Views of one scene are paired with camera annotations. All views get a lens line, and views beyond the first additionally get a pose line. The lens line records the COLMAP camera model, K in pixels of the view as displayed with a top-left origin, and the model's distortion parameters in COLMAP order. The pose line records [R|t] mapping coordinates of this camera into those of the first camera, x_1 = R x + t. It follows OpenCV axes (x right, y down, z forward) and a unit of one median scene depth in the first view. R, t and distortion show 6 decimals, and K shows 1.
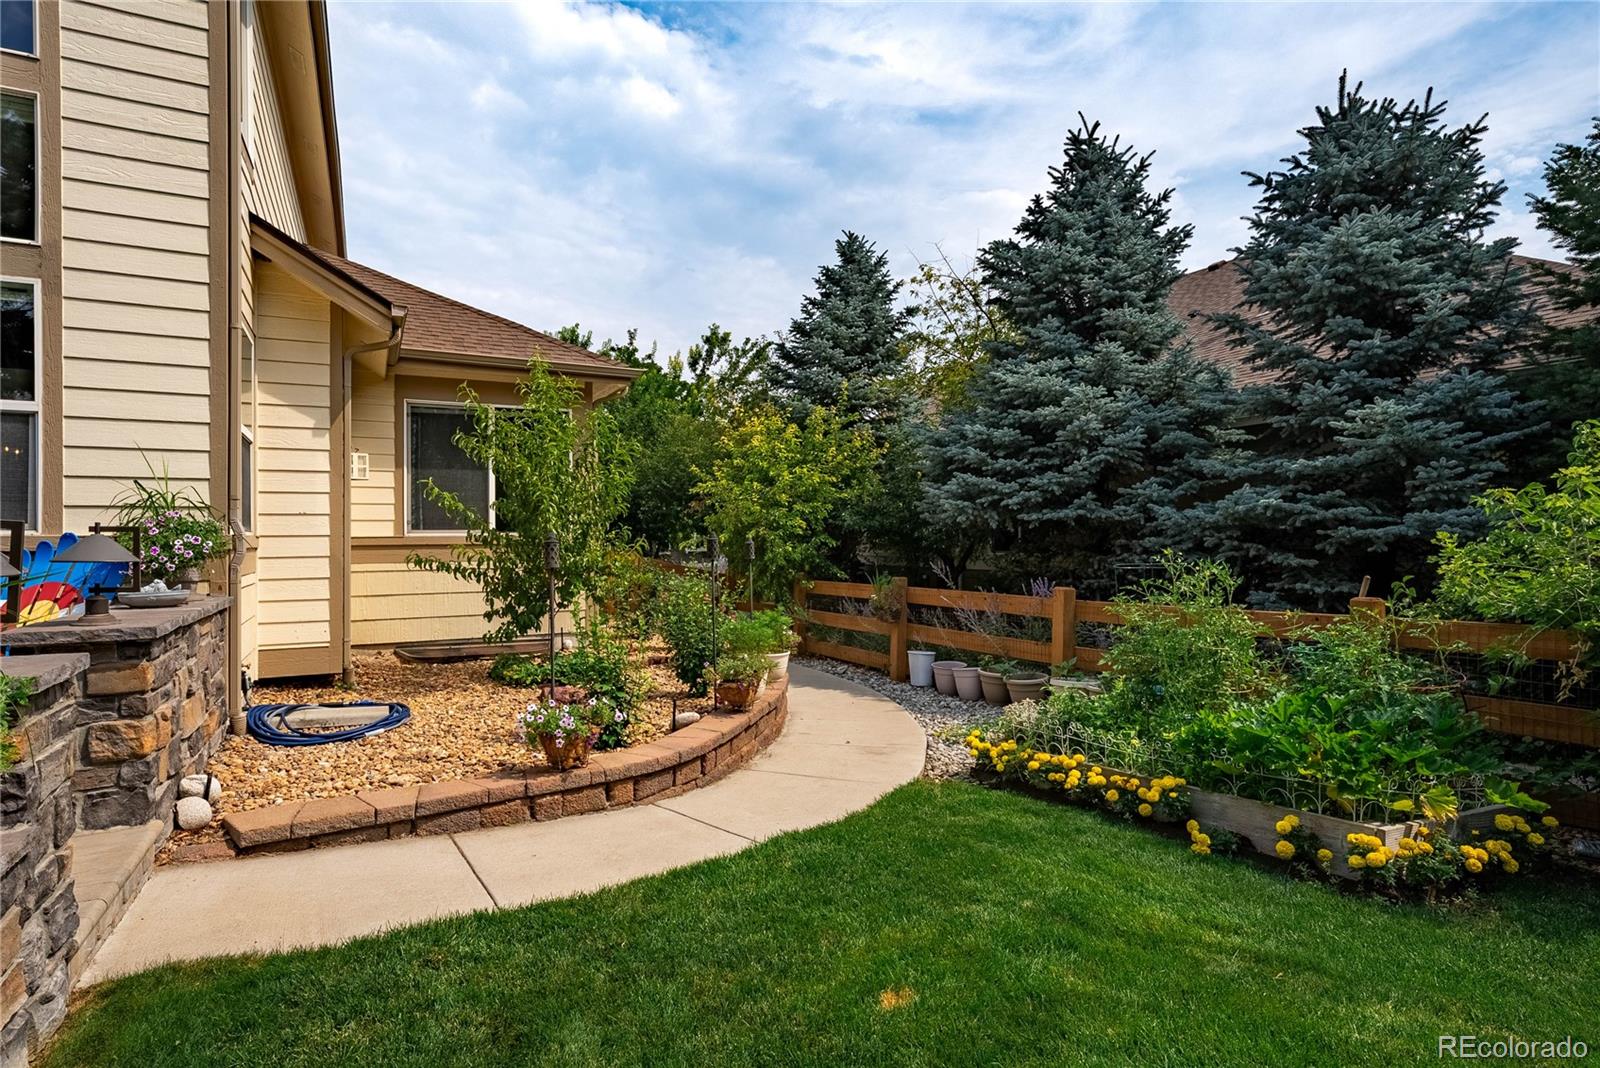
lens RADIAL K [[833.7, 0, 791.8], [0, 833.7, 531.5], [0, 0, 1]] dist [0.004064, 0.000442]
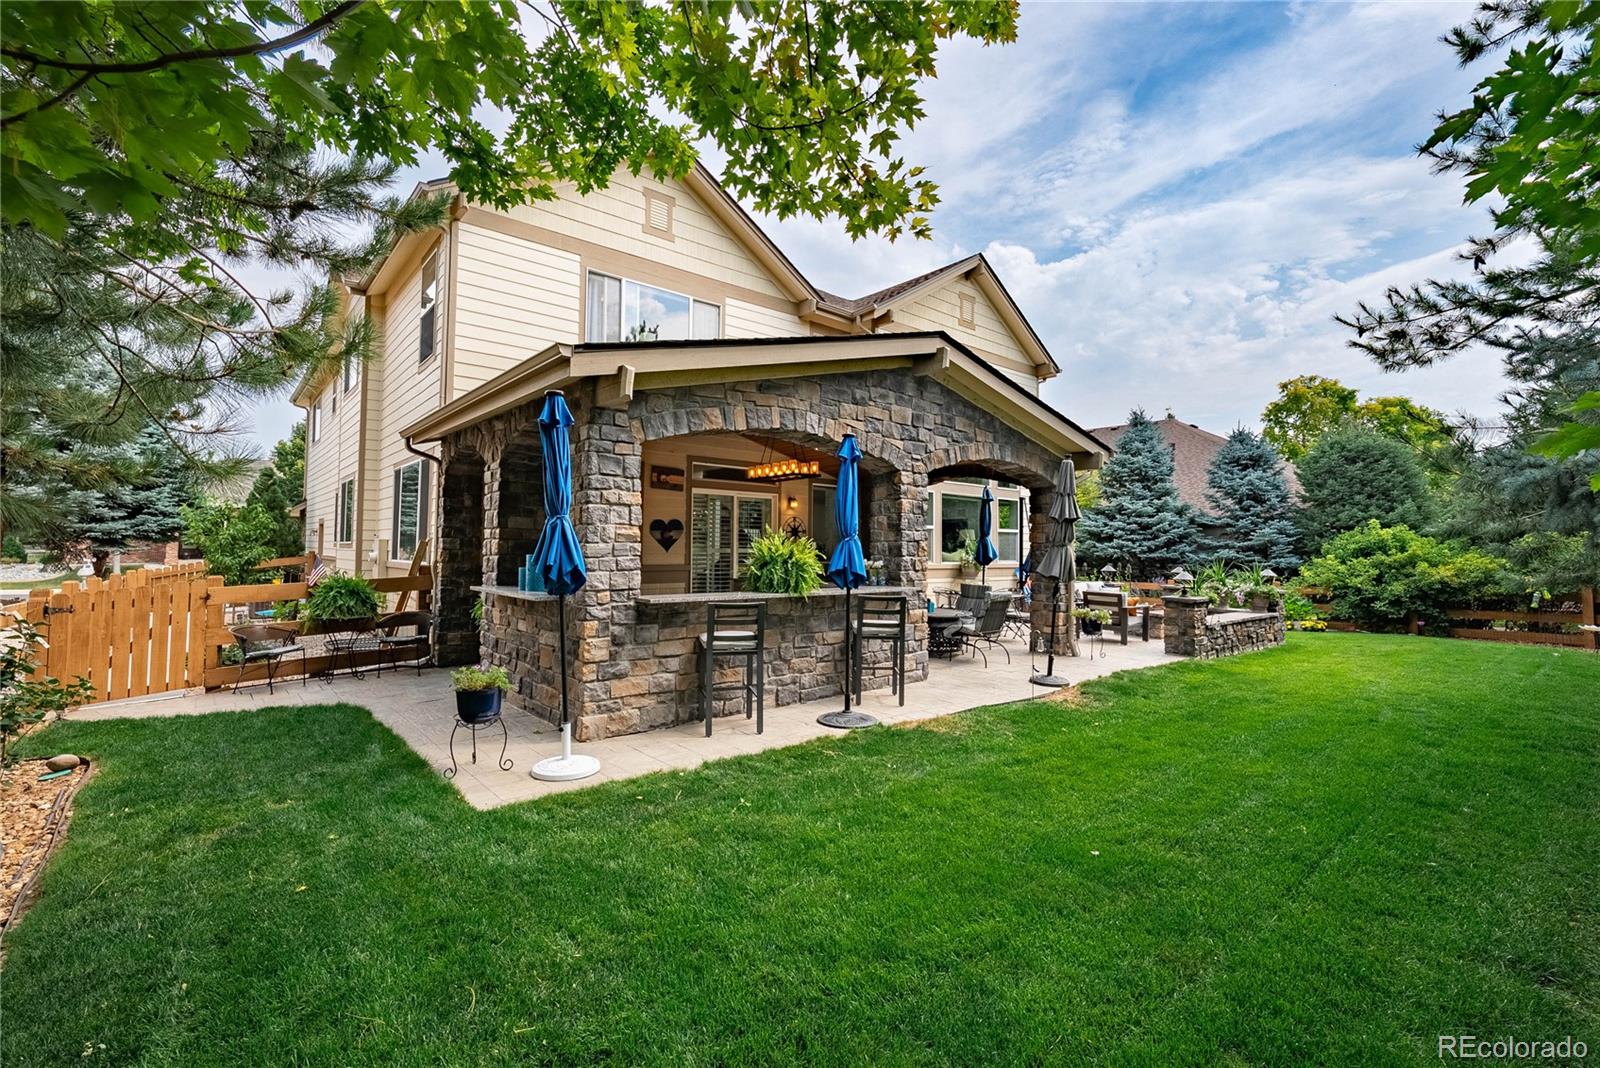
lens RADIAL K [[709.1, 0, 785.3], [0, 709.1, 521.6], [0, 0, 1]] dist [0.001066, 0.000340]
pose [[0.972249, 0.022400, 0.232874, -2.496099], [-0.015583, 0.999396, -0.031072, -0.067865], [-0.233429, 0.026581, 0.972011, -1.844749]]
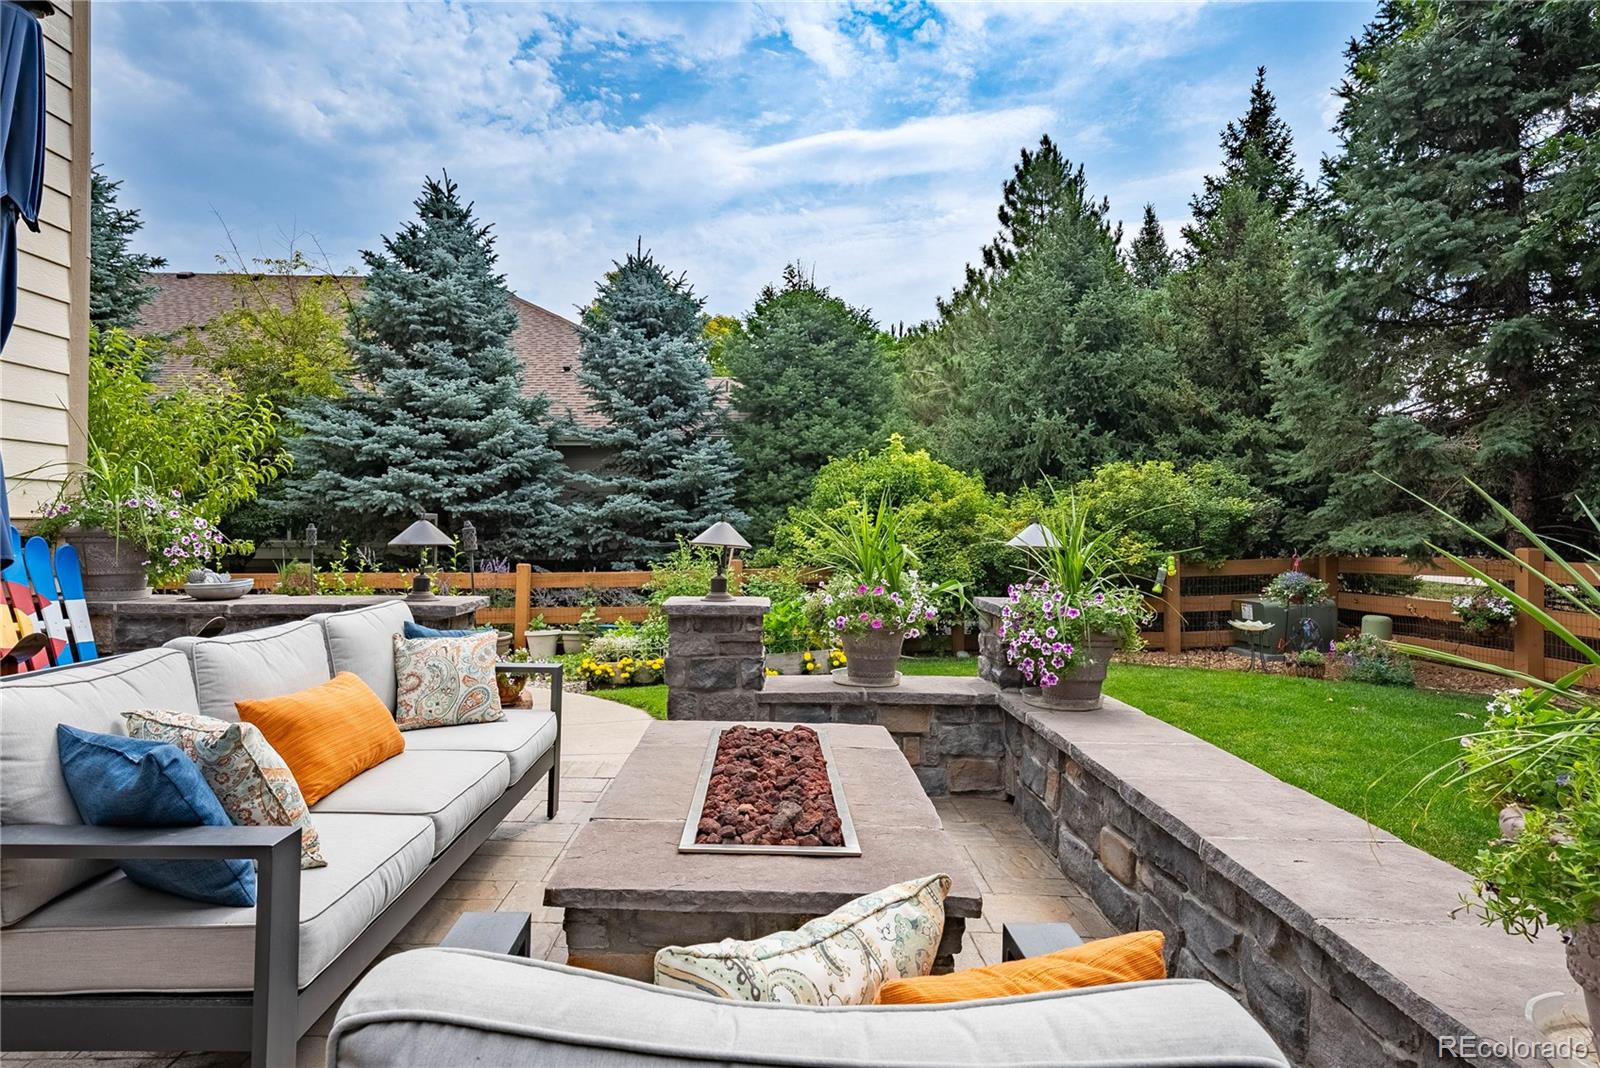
lens RADIAL K [[908.5, 0, 794.3], [0, 908.5, 524.0], [0, 0, 1]] dist [-0.002271, -0.000092]
pose [[0.431415, 0.008331, 0.902115, -1.164977], [-0.016259, 0.999867, -0.001458, -0.002283], [-0.902007, -0.014038, 0.431493, -0.031814]]
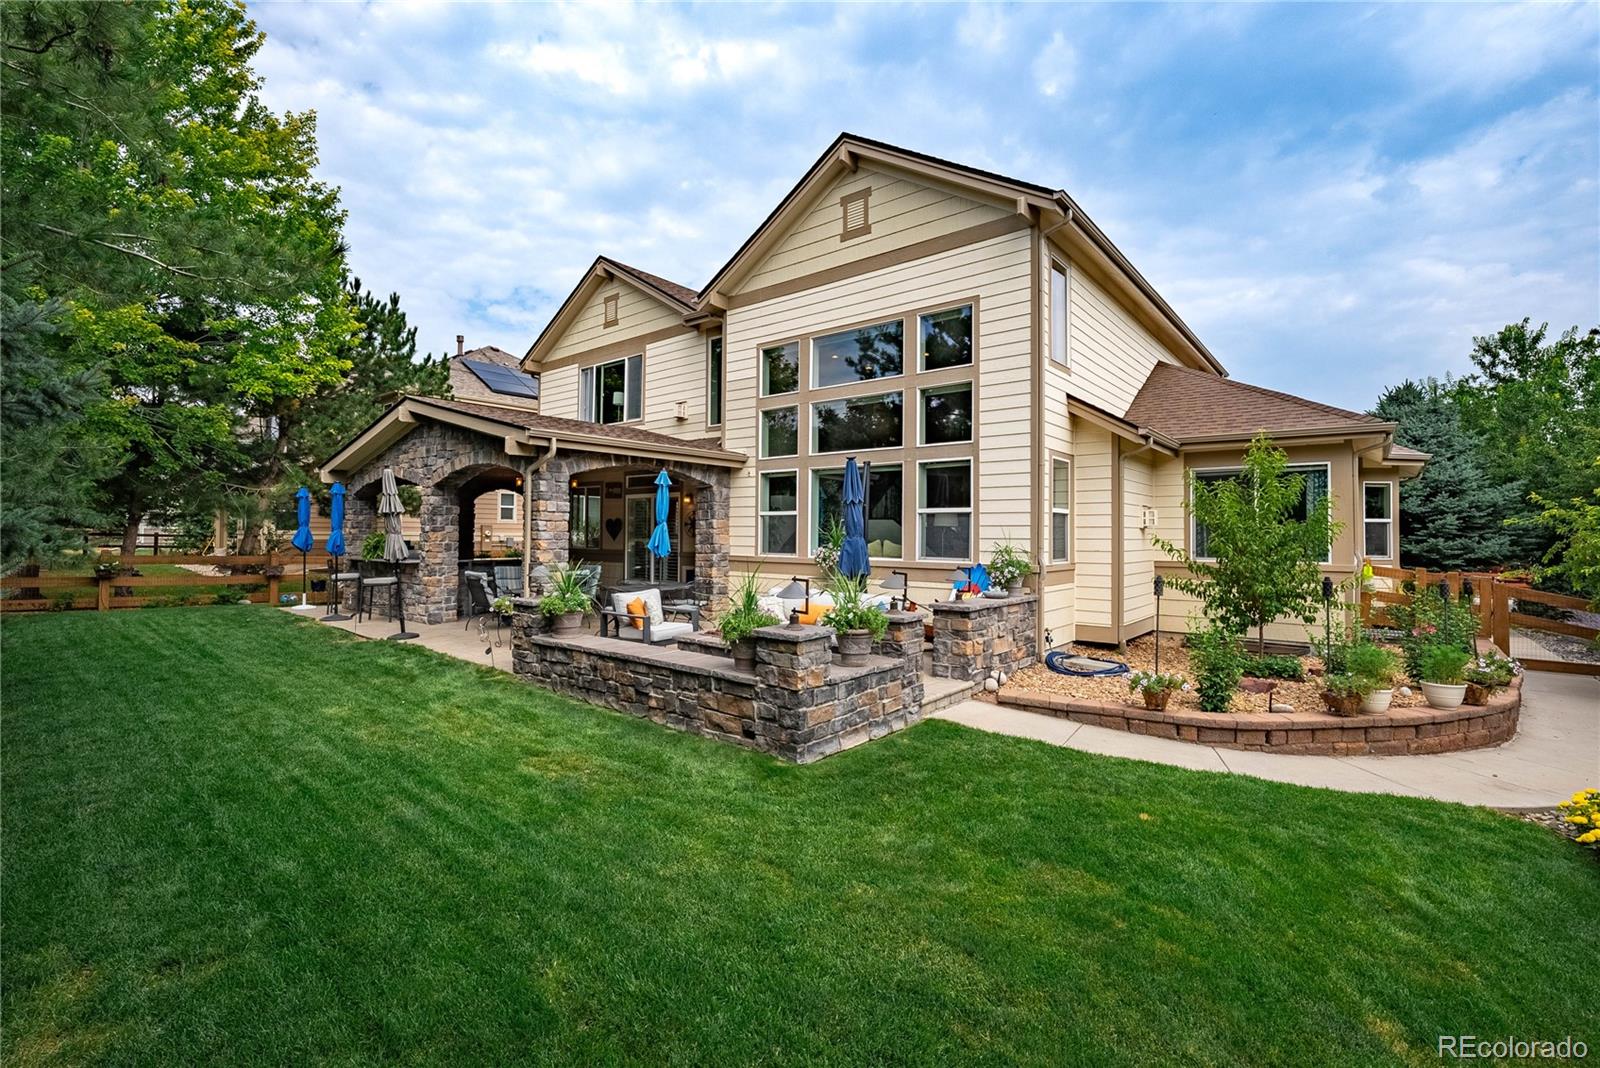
lens RADIAL K [[709.1, 0, 789.8], [0, 709.1, 533.4], [0, 0, 1]] dist [0.001066, 0.000340]
pose [[0.406364, 0.004309, -0.913701, 0.723071], [-0.002497, 0.999990, 0.003605, -0.085824], [0.913708, 0.000817, 0.406371, -0.290680]]
